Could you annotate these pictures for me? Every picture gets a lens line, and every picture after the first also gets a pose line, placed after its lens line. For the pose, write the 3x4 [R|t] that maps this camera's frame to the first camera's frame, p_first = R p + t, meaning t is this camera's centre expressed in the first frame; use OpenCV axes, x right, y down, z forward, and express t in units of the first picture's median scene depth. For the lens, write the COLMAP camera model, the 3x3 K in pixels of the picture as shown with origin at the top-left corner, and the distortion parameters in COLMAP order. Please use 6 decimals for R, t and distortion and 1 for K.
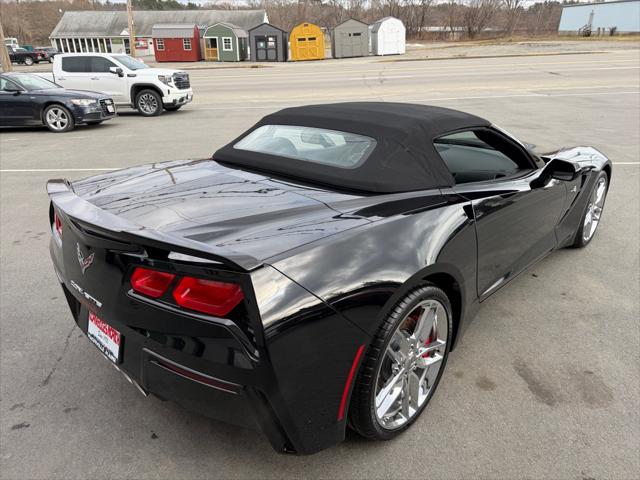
lens RADIAL K [[453.8, 0, 312.1], [0, 453.8, 238.9], [0, 0, 1]] dist [0.025225, -0.035190]
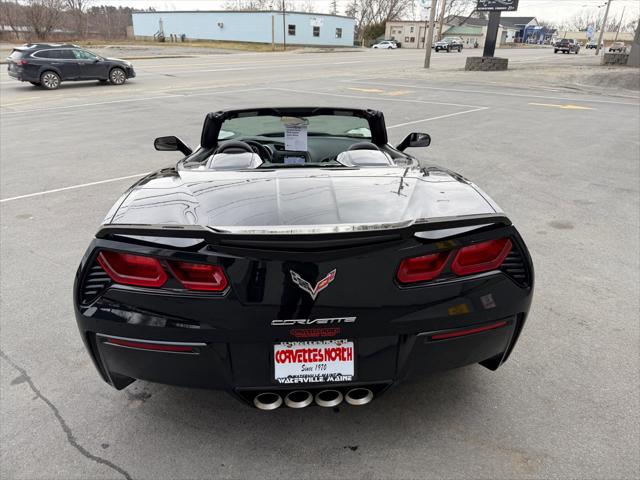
lens RADIAL K [[453.8, 0, 315.7], [0, 453.8, 239.9], [0, 0, 1]] dist [0.025225, -0.035190]
pose [[0.677353, -0.262399, 0.687269, -0.146737], [0.265623, 0.958436, 0.104140, -0.017281], [-0.686030, 0.112015, 0.718899, 0.047961]]
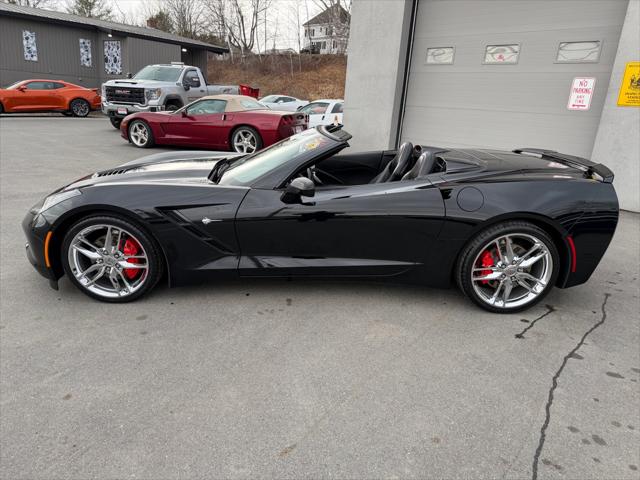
lens RADIAL K [[453.8, 0, 324.3], [0, 453.8, 245.7], [0, 0, 1]] dist [0.025225, -0.035190]
pose [[-0.704303, -0.245217, 0.666203, -0.163860], [0.233636, 0.806099, 0.543708, -0.164582], [-0.670352, 0.538584, -0.510446, 0.429725]]
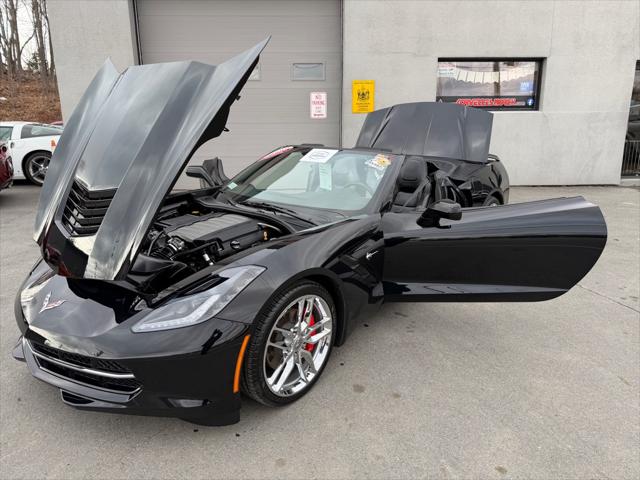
lens RADIAL K [[453.8, 0, 320.0], [0, 453.8, 238.2], [0, 0, 1]] dist [0.025225, -0.035190]
pose [[-0.996267, 0.035568, -0.078653, 0.077824], [-0.019569, 0.794382, 0.607103, -0.197376], [0.084075, 0.606377, -0.790721, 0.505722]]
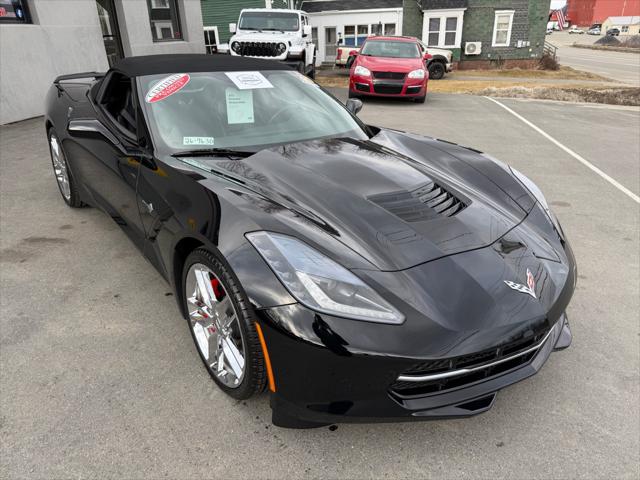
lens RADIAL K [[453.8, 0, 315.7], [0, 453.8, 241.6], [0, 0, 1]] dist [0.025225, -0.035190]
pose [[-0.139189, 0.419896, -0.896836, 0.294948], [-0.387156, 0.810493, 0.439557, -0.115552], [0.911448, 0.408397, 0.049753, 0.303149]]
